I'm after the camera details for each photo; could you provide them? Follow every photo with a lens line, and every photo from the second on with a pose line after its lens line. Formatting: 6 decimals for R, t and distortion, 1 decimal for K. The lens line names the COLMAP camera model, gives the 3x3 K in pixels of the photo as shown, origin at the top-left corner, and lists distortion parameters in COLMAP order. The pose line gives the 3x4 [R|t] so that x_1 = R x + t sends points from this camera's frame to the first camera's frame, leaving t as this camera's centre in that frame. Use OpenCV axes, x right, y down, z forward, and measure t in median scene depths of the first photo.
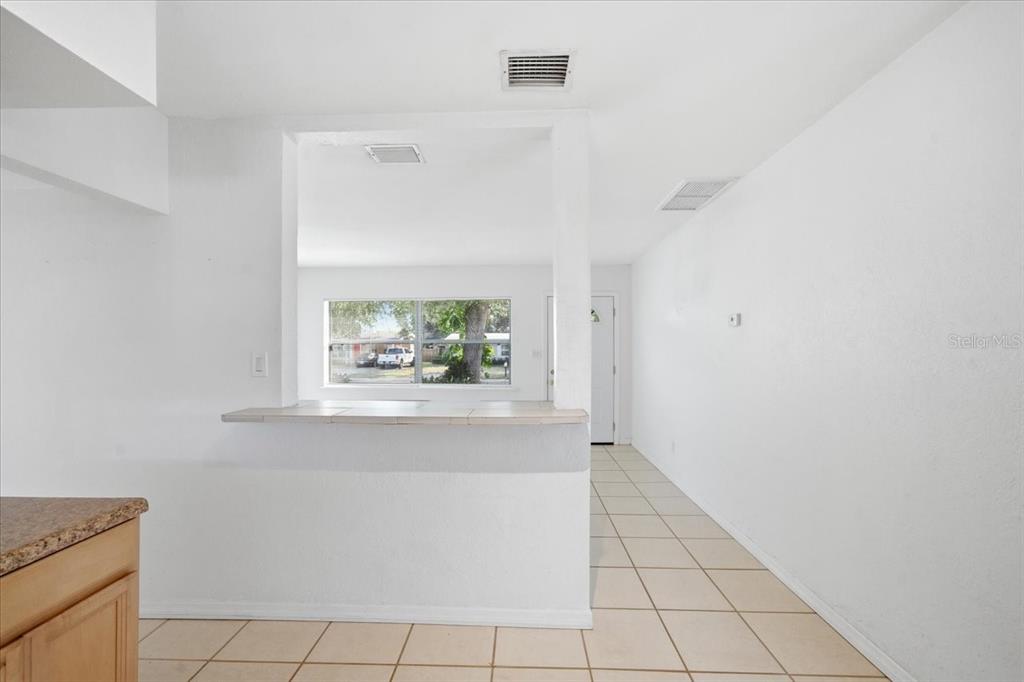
lens RADIAL K [[419.8, 0, 503.2], [0, 419.8, 346.9], [0, 0, 1]] dist [0.001616, 0.000748]
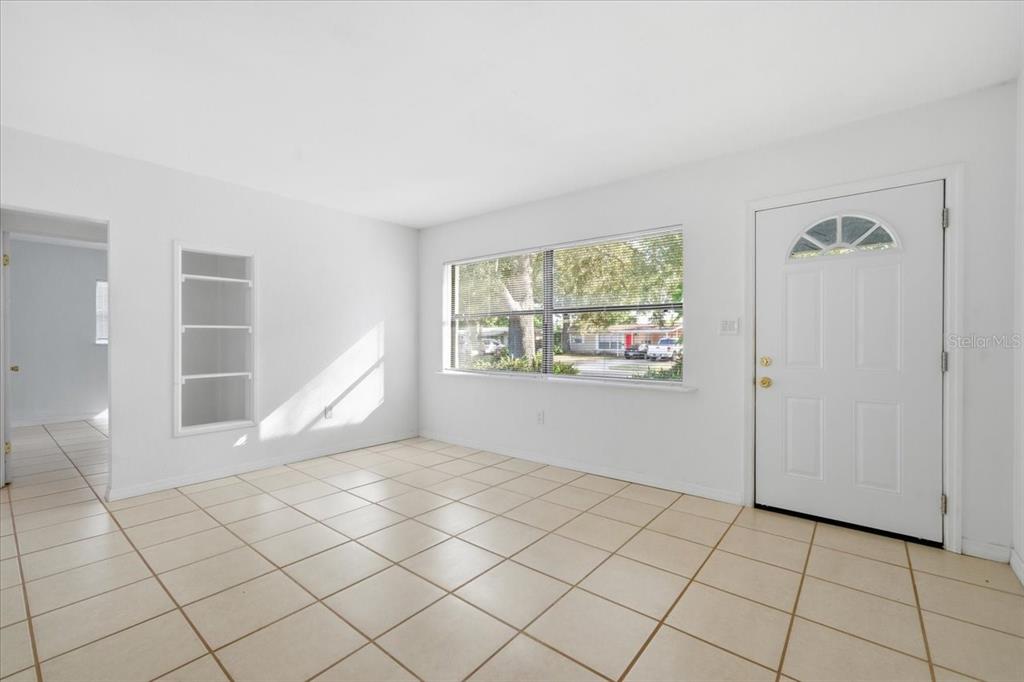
lens RADIAL K [[431.3, 0, 534.2], [0, 431.3, 340.6], [0, 0, 1]] dist [0.005396, -0.000264]
pose [[0.812367, -0.000289, -0.583146, 0.044607], [-0.000250, 1.000000, -0.000844, 0.008358], [0.583146, 0.000831, 0.812367, 0.103880]]
